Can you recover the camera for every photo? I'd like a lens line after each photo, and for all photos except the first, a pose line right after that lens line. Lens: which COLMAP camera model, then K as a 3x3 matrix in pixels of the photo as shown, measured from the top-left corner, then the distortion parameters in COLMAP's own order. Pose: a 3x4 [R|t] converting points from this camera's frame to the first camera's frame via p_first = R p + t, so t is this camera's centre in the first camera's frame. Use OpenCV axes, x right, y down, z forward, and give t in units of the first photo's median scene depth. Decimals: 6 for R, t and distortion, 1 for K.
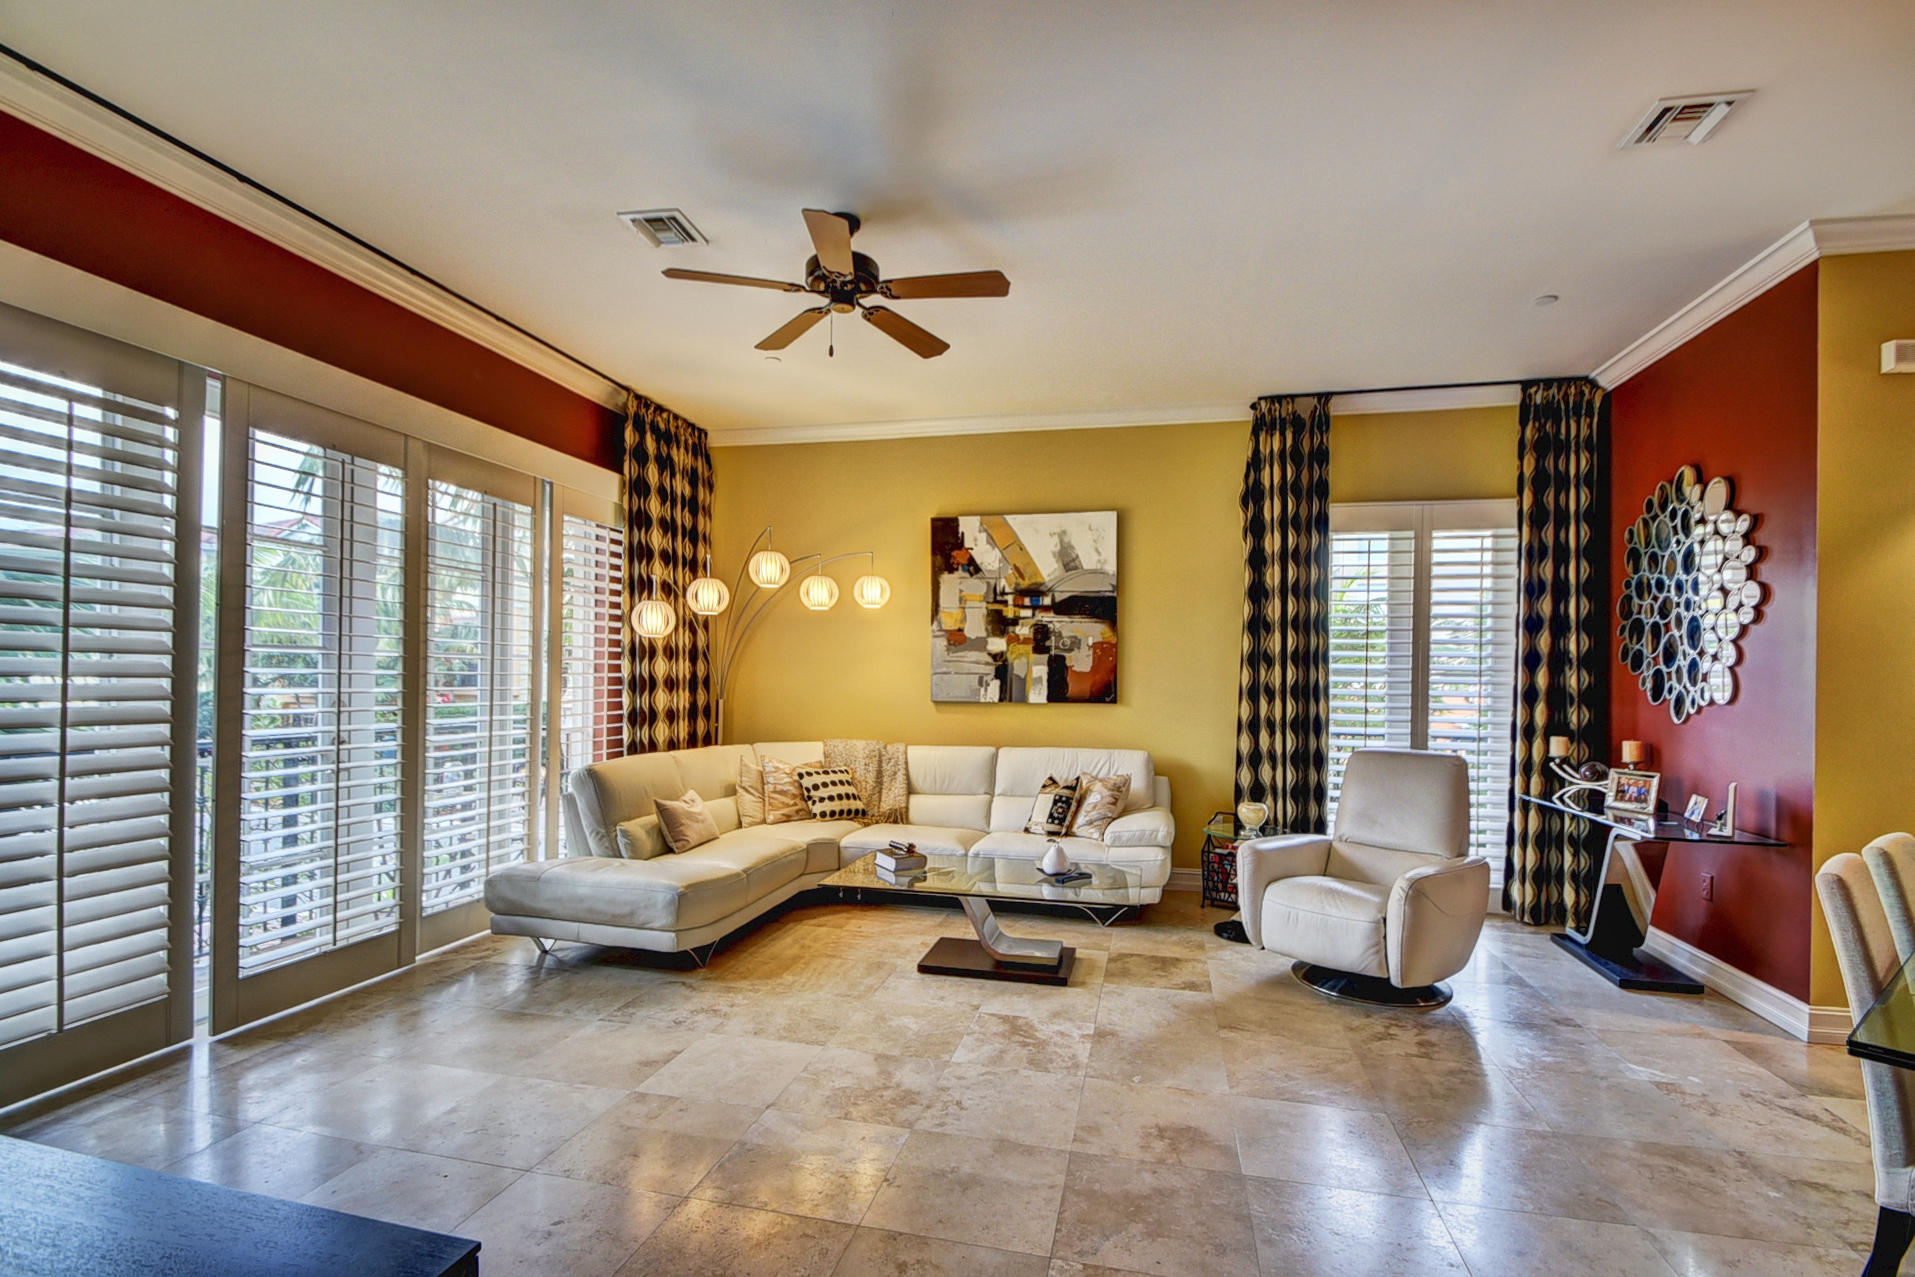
lens RADIAL K [[859.9, 0, 956.2], [0, 859.9, 672.2], [0, 0, 1]] dist [0.011705, -0.013145]
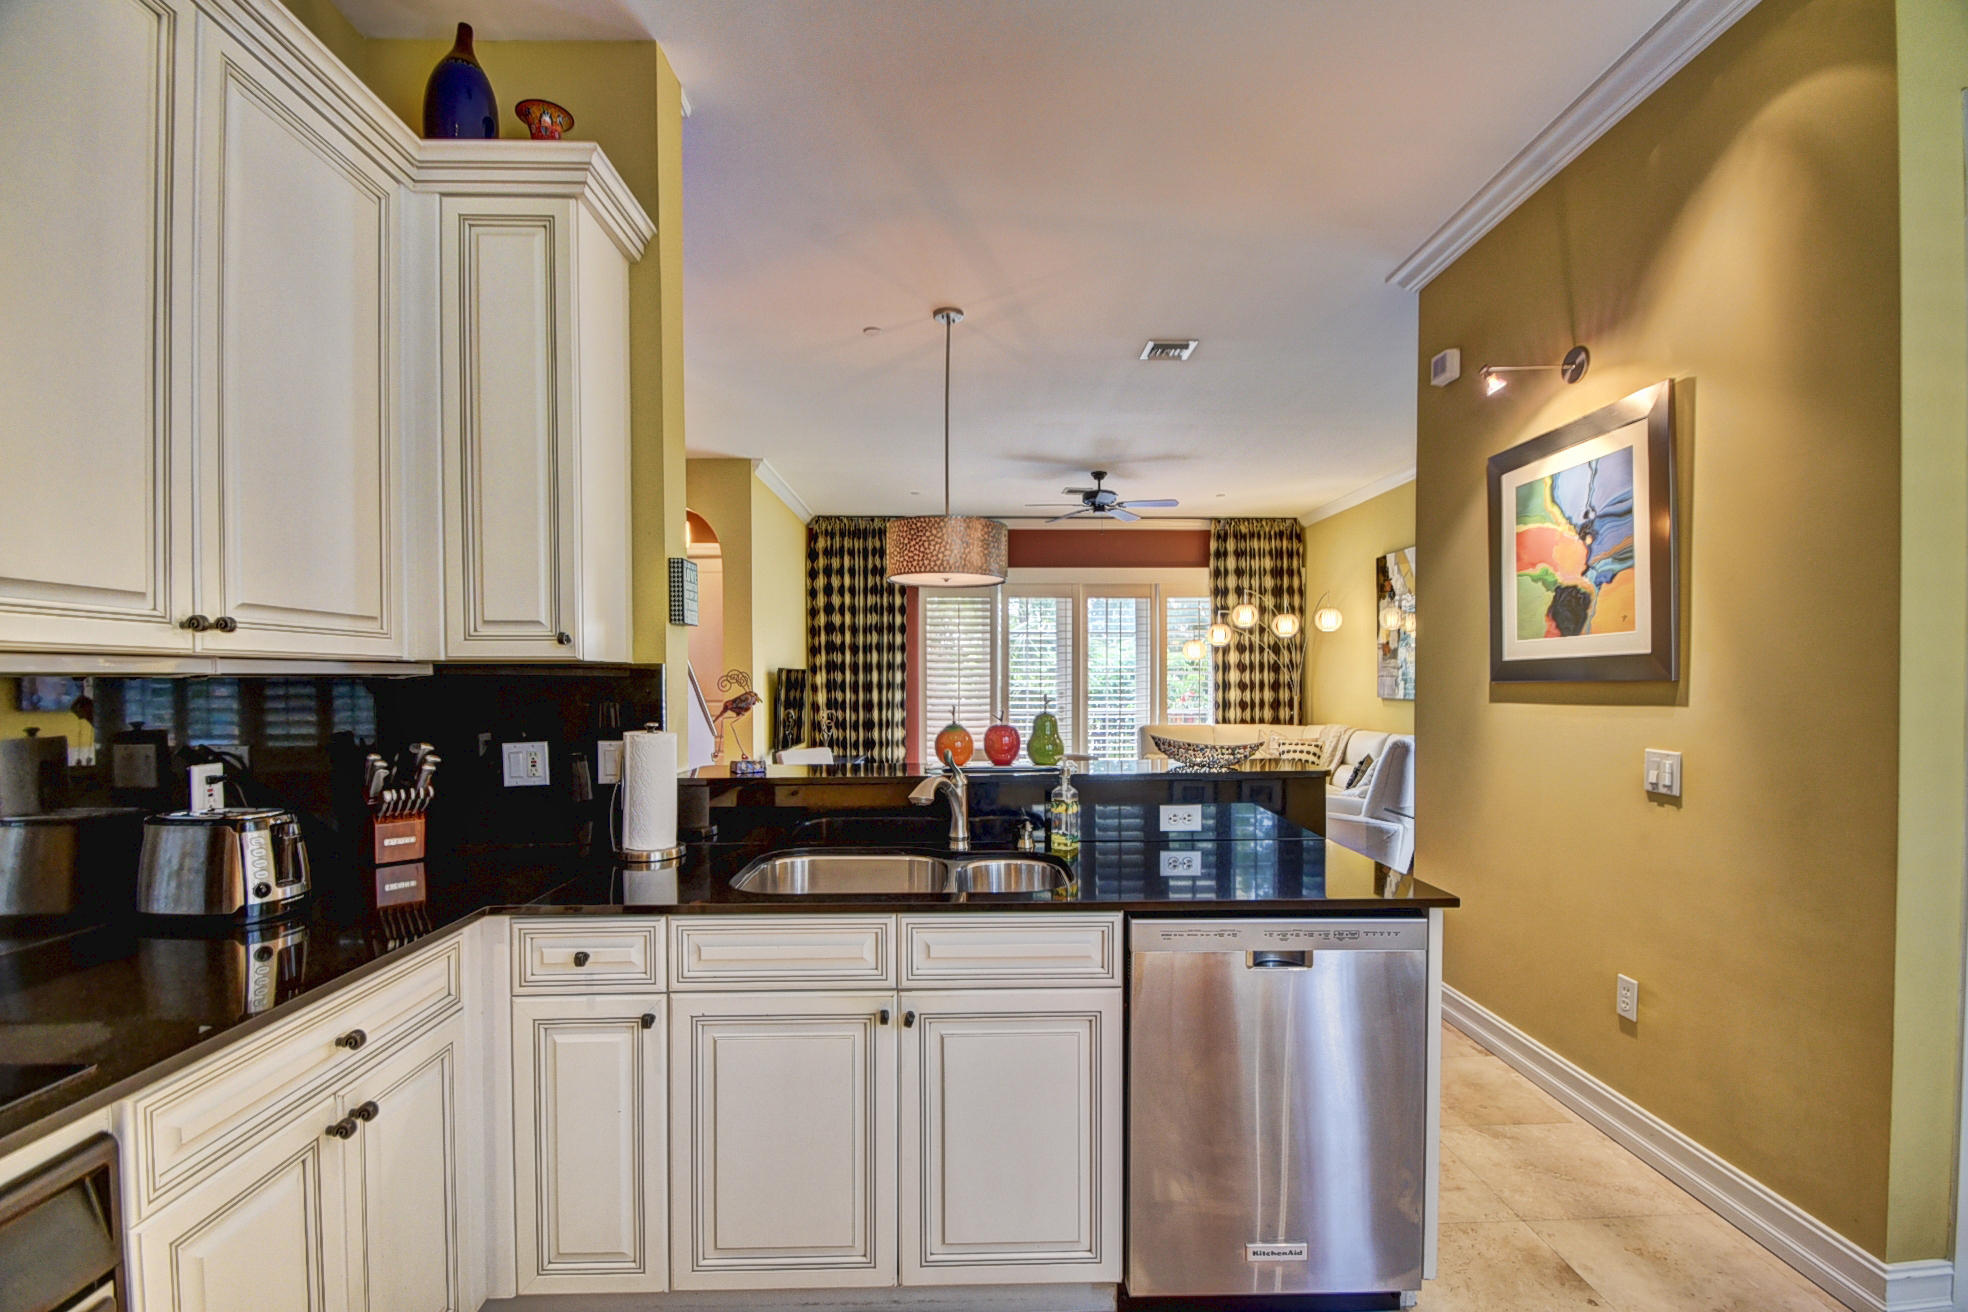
lens RADIAL K [[862.7, 0, 988.0], [0, 862.7, 694.1], [0, 0, 1]] dist [0.003322, -0.010866]
pose [[0.253307, 0.005278, -0.967372, 1.166525], [0.010074, 0.999917, 0.008094, 0.011224], [0.967334, -0.011796, 0.253232, 0.098657]]
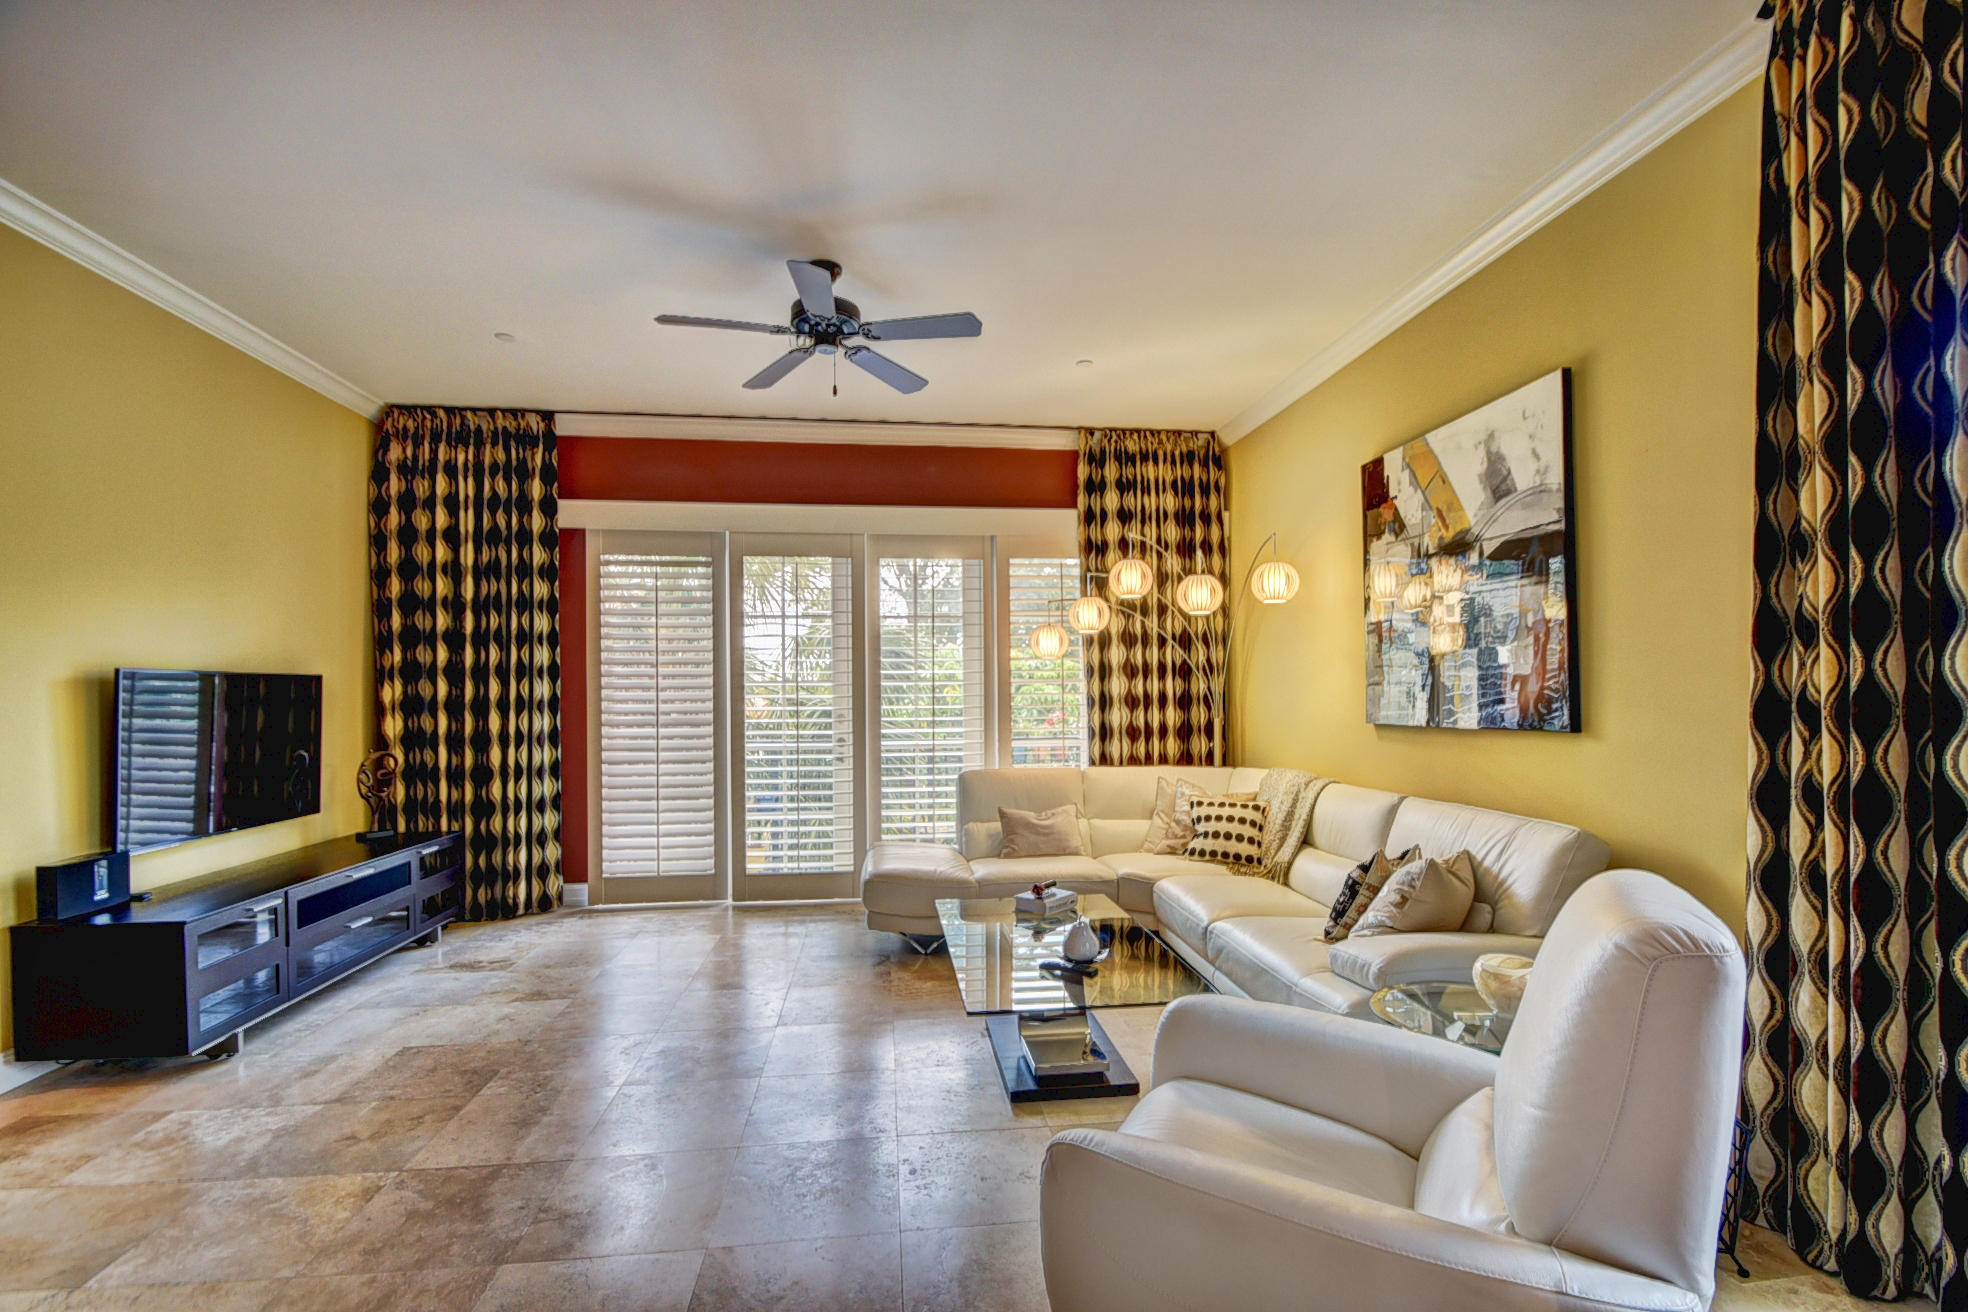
lens RADIAL K [[862.7, 0, 988.0], [0, 862.7, 694.1], [0, 0, 1]] dist [0.003322, -0.010866]
pose [[0.343765, -0.013878, -0.938953, 0.567437], [0.016283, 0.999829, -0.008817, 0.011414], [0.938914, -0.012258, 0.343932, 0.492771]]
